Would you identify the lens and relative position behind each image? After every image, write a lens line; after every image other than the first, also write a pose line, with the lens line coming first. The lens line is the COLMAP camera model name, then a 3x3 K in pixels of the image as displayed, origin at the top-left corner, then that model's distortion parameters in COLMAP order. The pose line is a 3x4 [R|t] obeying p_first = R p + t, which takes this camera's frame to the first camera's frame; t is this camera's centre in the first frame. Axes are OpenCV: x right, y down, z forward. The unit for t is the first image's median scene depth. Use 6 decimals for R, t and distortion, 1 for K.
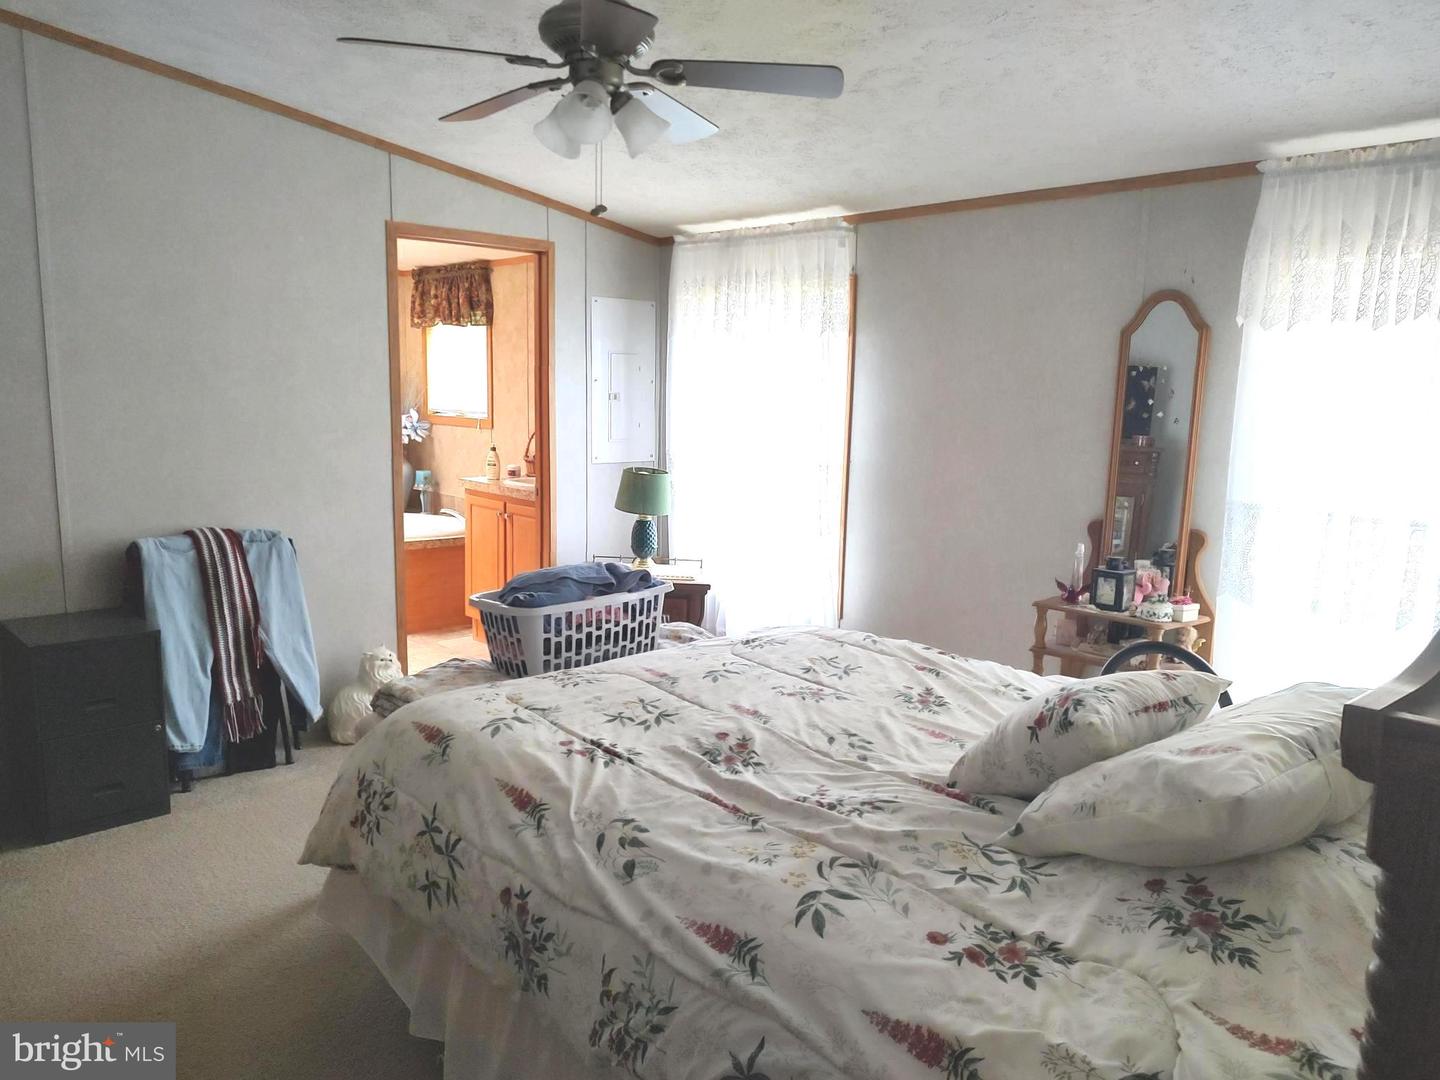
lens RADIAL K [[1023.3, 0, 715.7], [0, 1023.3, 542.4], [0, 0, 1]] dist [0.027494, -0.029733]
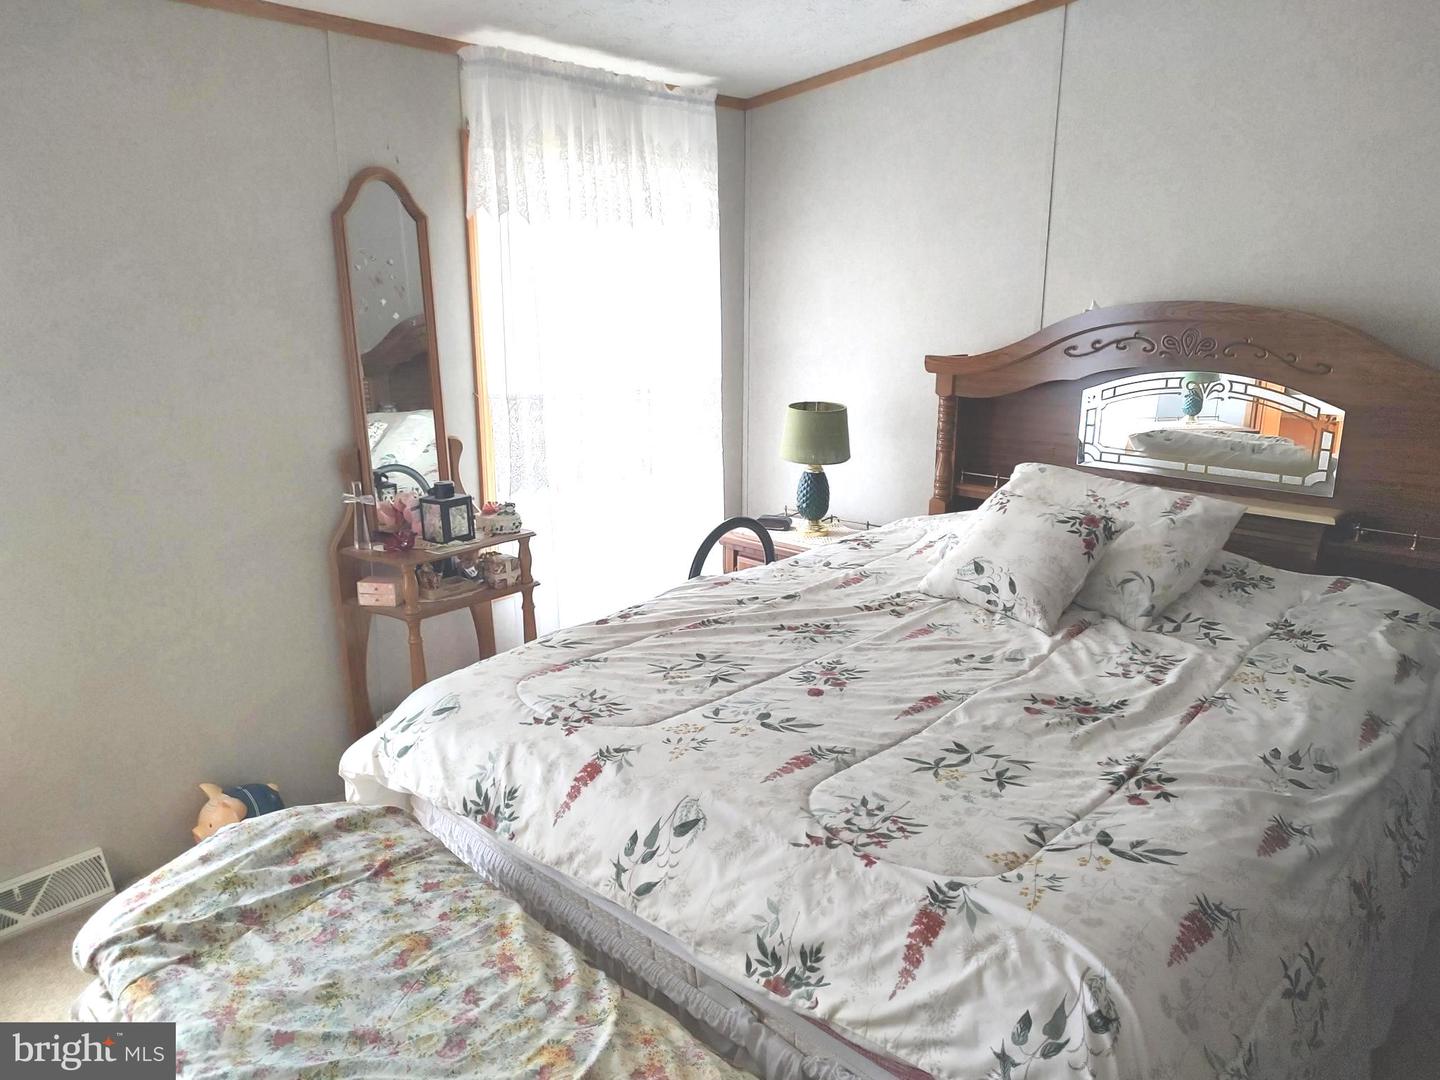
lens RADIAL K [[1023.3, 0, 716.8], [0, 1023.3, 541.3], [0, 0, 1]] dist [0.027494, -0.029733]
pose [[-0.107996, -0.268010, 0.957344, -0.763342], [0.144282, 0.948555, 0.281826, -0.234476], [-0.983626, 0.168564, -0.063771, 1.288049]]
